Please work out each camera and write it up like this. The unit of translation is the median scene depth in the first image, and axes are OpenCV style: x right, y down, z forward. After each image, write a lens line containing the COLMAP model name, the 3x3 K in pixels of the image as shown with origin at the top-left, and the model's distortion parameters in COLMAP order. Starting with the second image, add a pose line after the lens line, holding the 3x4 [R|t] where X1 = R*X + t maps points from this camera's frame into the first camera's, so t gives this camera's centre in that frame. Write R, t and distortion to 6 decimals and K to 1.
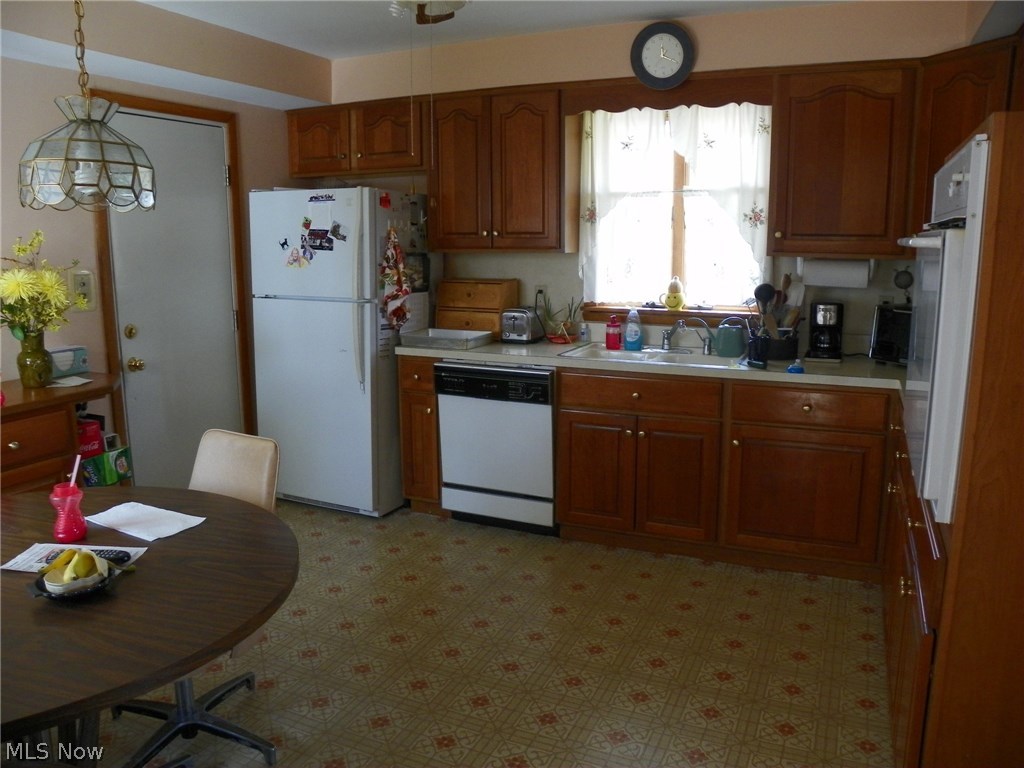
lens RADIAL K [[775.7, 0, 512.4], [0, 775.7, 379.7], [0, 0, 1]] dist [-0.153918, 0.087994]
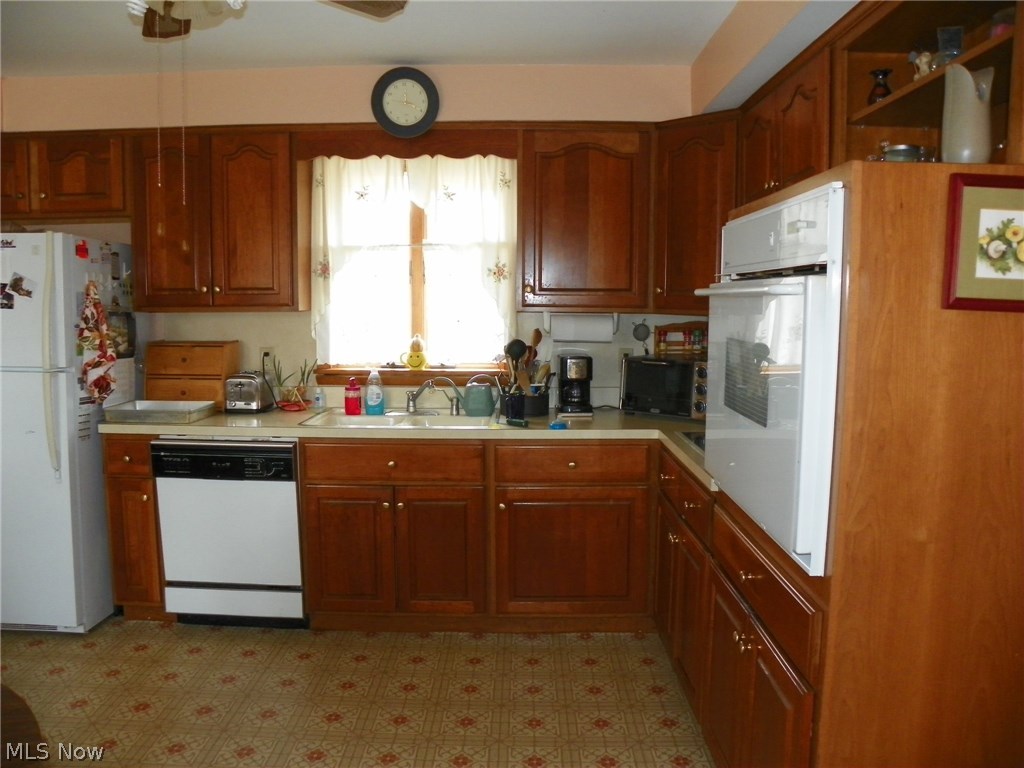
lens RADIAL K [[775.7, 0, 512.4], [0, 775.7, 379.7], [0, 0, 1]] dist [-0.153918, 0.087994]
pose [[0.916803, -0.033635, 0.397921, -0.062166], [0.064842, 0.995762, -0.065225, -0.009071], [-0.394041, 0.085600, 0.915098, 0.087562]]
